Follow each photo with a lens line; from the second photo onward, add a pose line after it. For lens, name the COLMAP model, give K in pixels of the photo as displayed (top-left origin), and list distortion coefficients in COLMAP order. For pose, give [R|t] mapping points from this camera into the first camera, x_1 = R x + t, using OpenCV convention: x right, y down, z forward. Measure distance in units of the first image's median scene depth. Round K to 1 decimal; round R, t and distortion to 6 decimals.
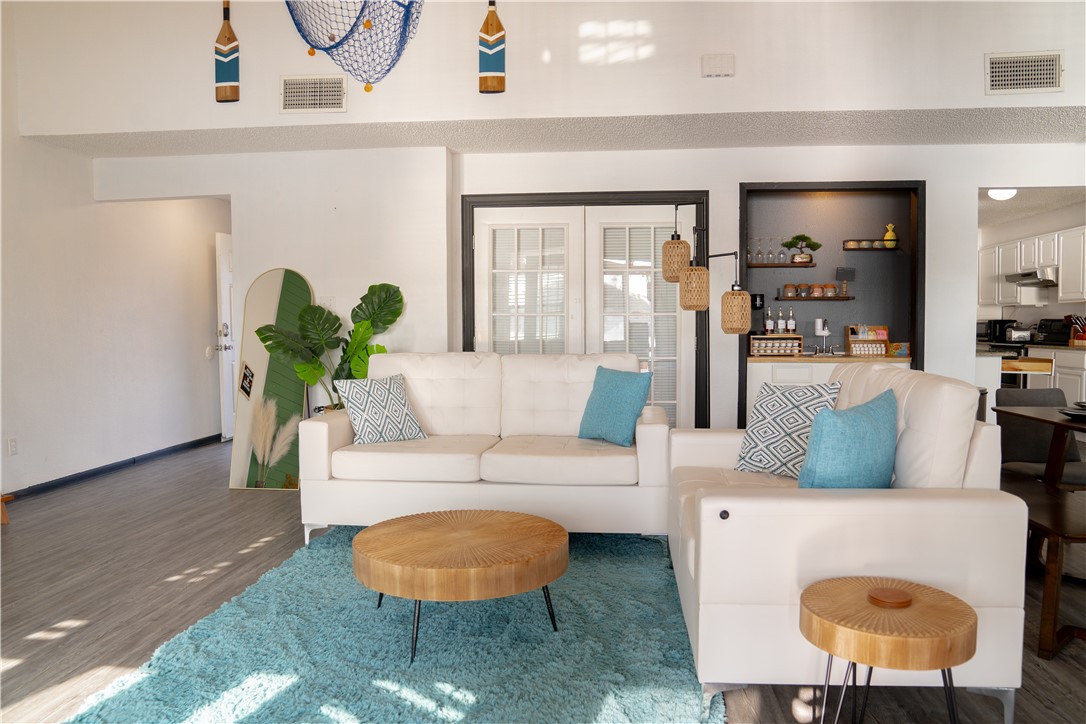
lens RADIAL K [[760.6, 0, 548.6], [0, 760.6, 359.3], [0, 0, 1]] dist [-0.123551, 0.089938]
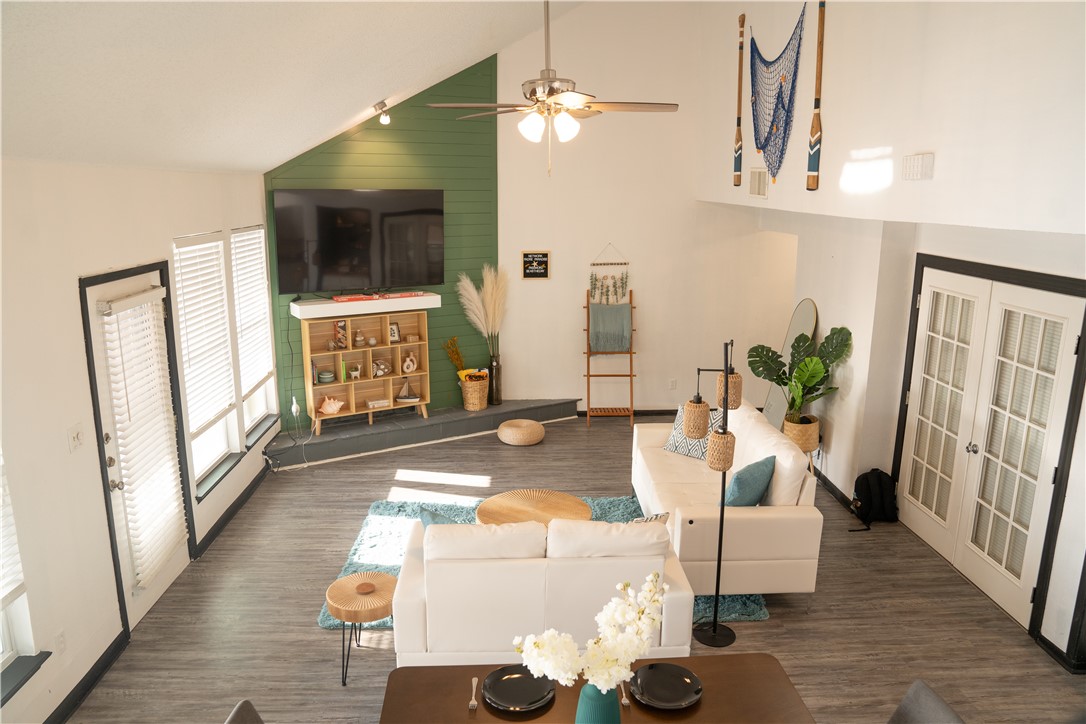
lens RADIAL K [[760.6, 0, 548.6], [0, 760.6, 359.3], [0, 0, 1]] dist [-0.123551, 0.089938]
pose [[0.156658, 0.222515, -0.962261, 0.765390], [-0.057944, 0.974683, 0.215954, -0.255242], [0.985952, 0.021927, 0.165585, 0.341361]]
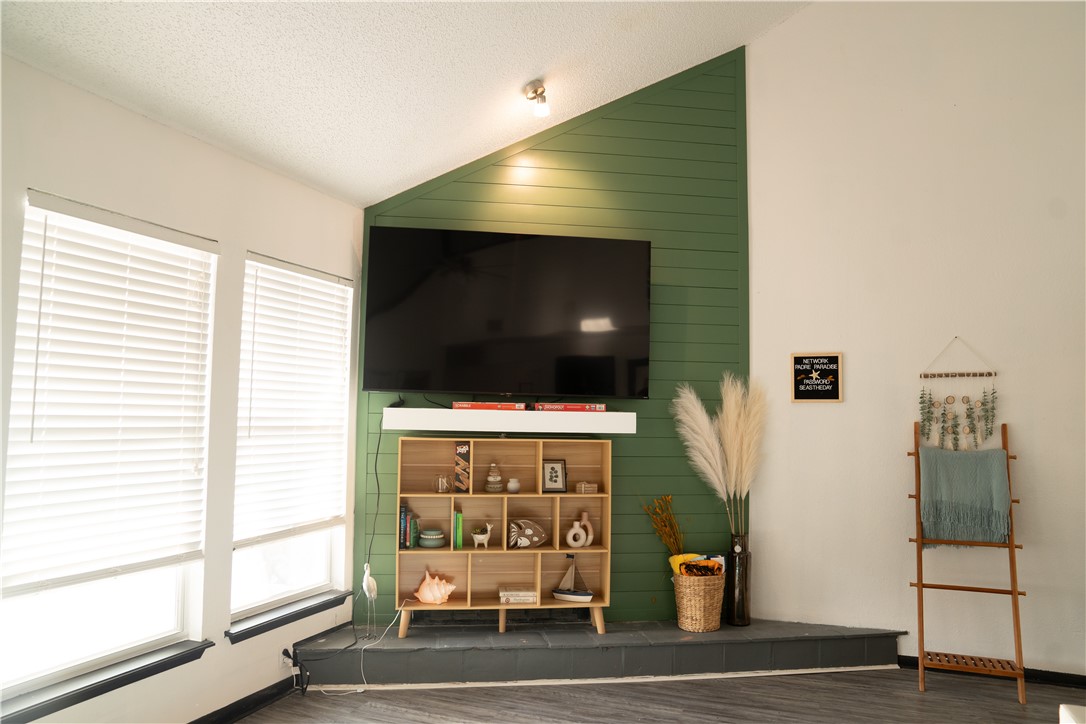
lens RADIAL K [[760.6, 0, 548.6], [0, 760.6, 359.3], [0, 0, 1]] dist [-0.123551, 0.089938]
pose [[-0.260842, -0.065421, -0.963162, 0.207083], [-0.064281, 0.996664, -0.050288, -0.081187], [0.963239, 0.048796, -0.264177, 0.482571]]
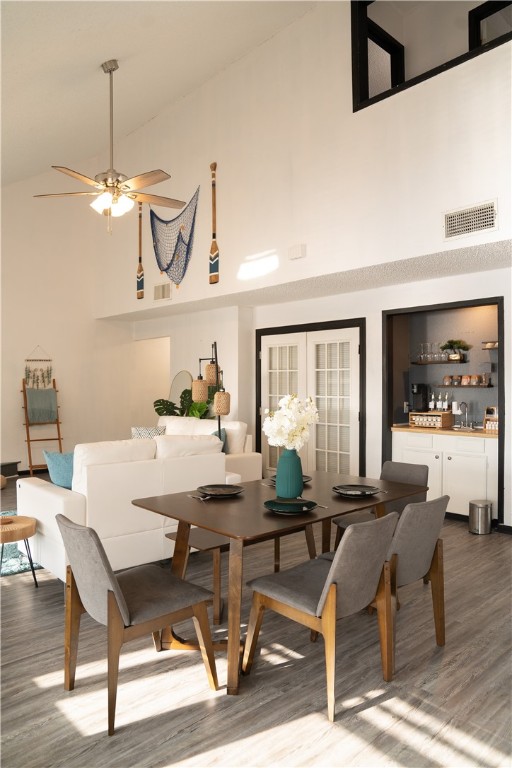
lens RADIAL K [[537.9, 0, 256.0], [0, 537.9, 384.0], [0, 0, 1]] dist [-0.123551, 0.089938]
pose [[0.741206, 0.003051, -0.671270, 0.729520], [-0.034983, 0.998806, -0.034088, -0.040412], [0.670365, 0.048749, 0.740428, 0.046015]]
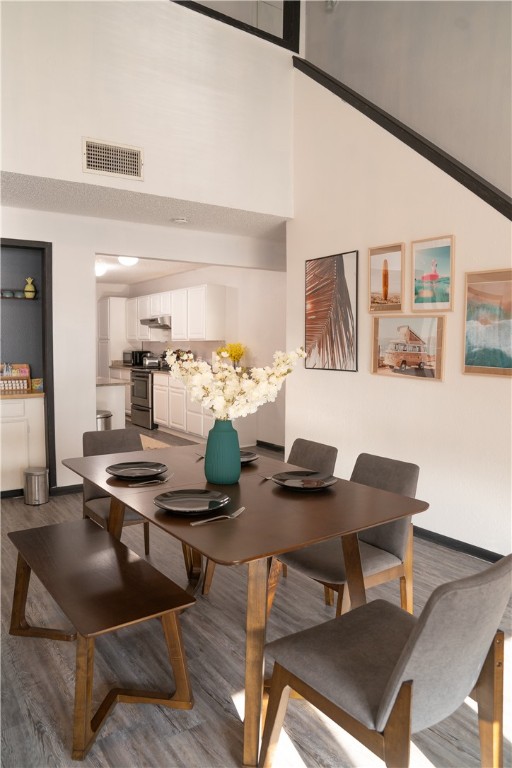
lens RADIAL K [[537.9, 0, 256.0], [0, 537.9, 384.0], [0, 0, 1]] dist [-0.123551, 0.089938]
pose [[0.756856, -0.040502, 0.652326, 0.184226], [0.022181, 0.999095, 0.036297, -0.036553], [-0.653206, -0.013002, 0.757069, 0.138039]]
